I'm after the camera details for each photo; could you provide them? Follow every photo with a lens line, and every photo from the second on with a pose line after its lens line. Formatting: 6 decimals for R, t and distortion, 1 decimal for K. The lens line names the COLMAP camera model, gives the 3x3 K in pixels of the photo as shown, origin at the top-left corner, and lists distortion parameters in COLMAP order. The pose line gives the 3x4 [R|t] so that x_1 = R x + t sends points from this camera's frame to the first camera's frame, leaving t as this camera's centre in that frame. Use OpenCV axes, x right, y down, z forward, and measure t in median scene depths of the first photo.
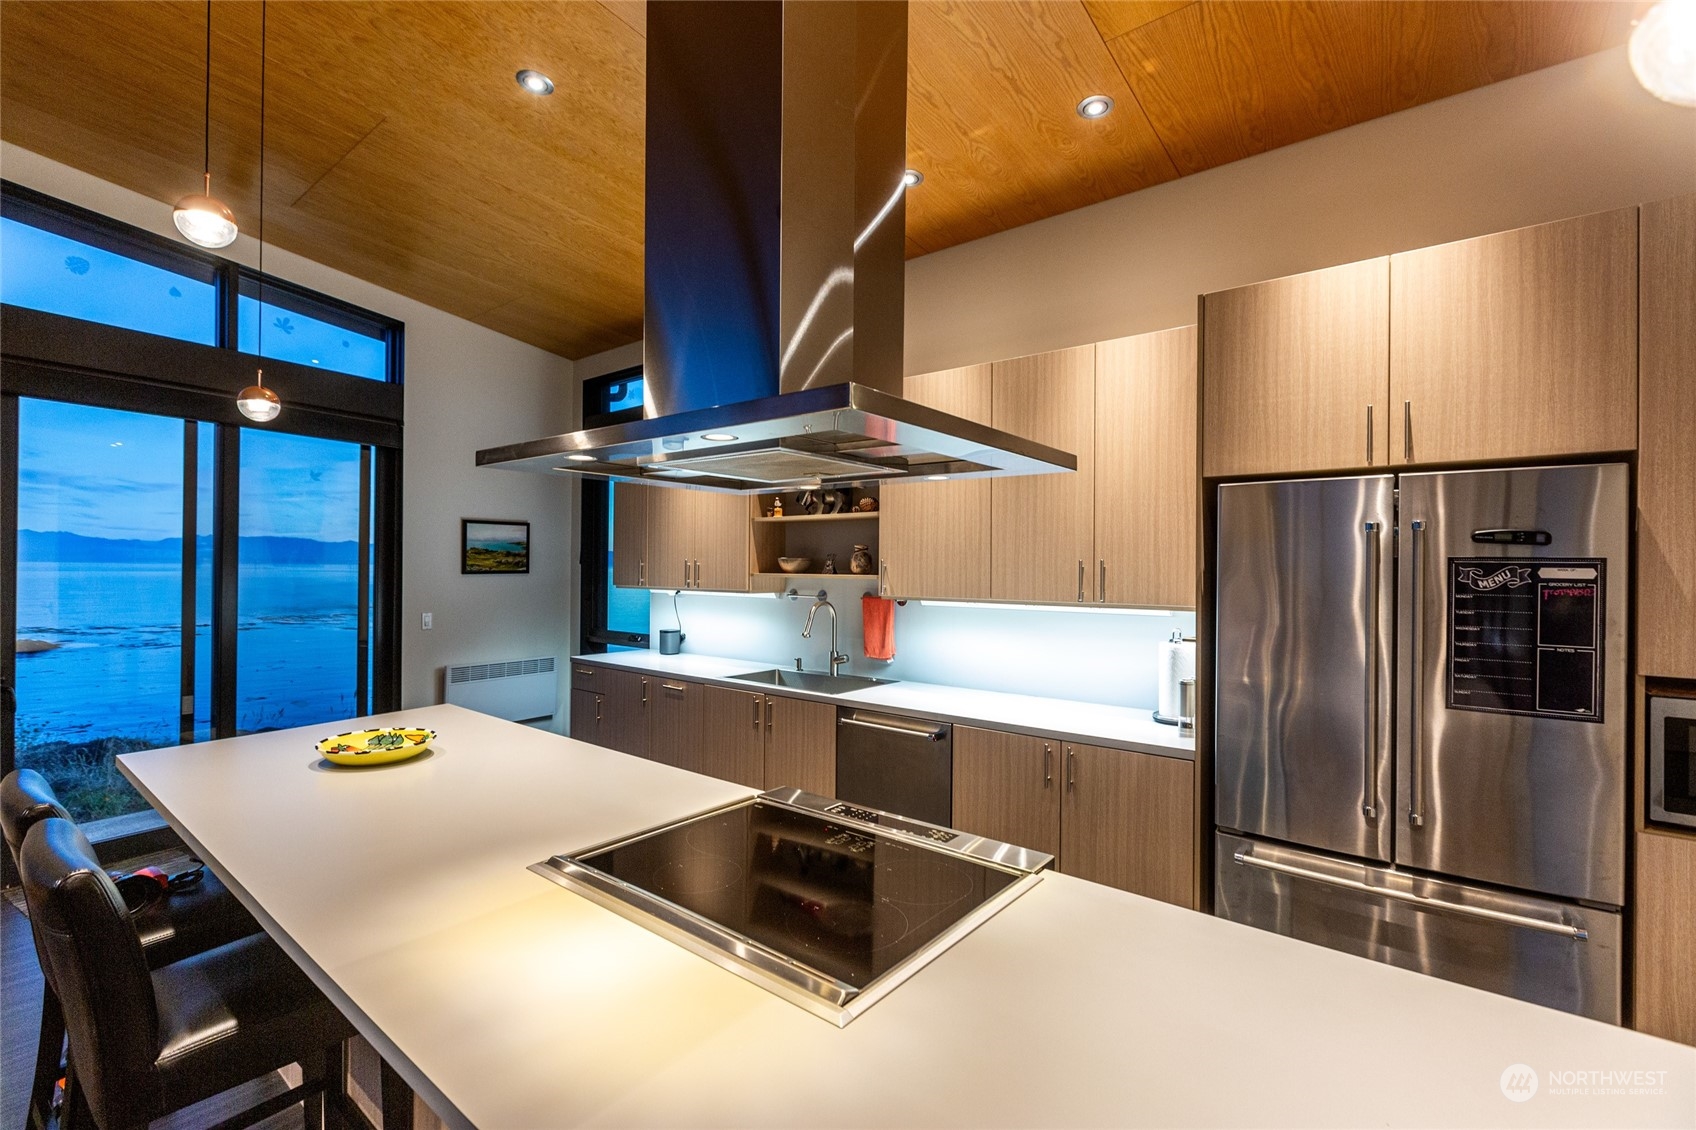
lens RADIAL K [[829.0, 0, 848.0], [0, 829.0, 565.0], [0, 0, 1]] dist [0.030061, 0.000353]
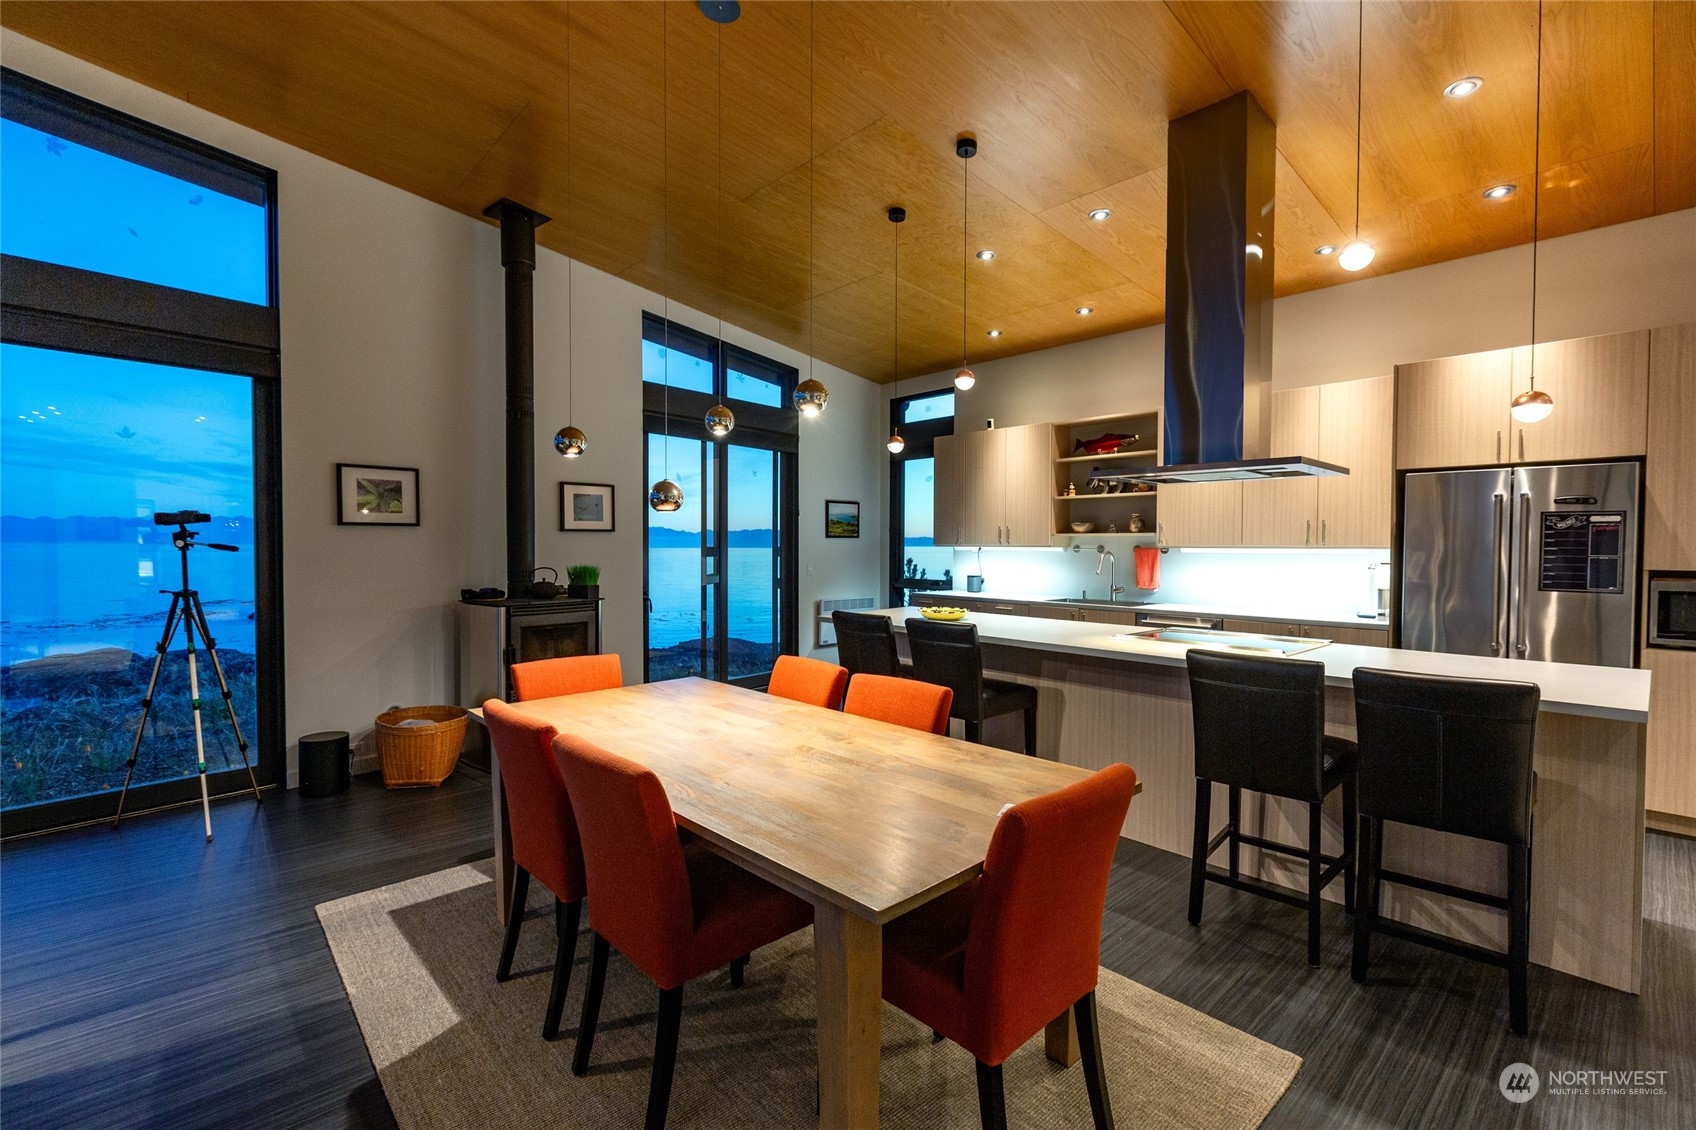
lens RADIAL K [[829.0, 0, 848.0], [0, 829.0, 565.0], [0, 0, 1]] dist [0.030061, 0.000353]
pose [[0.991609, -0.002159, -0.129258, -0.456224], [0.005564, 0.999647, 0.025985, 0.040306], [0.129156, -0.026486, 0.991271, -0.844256]]
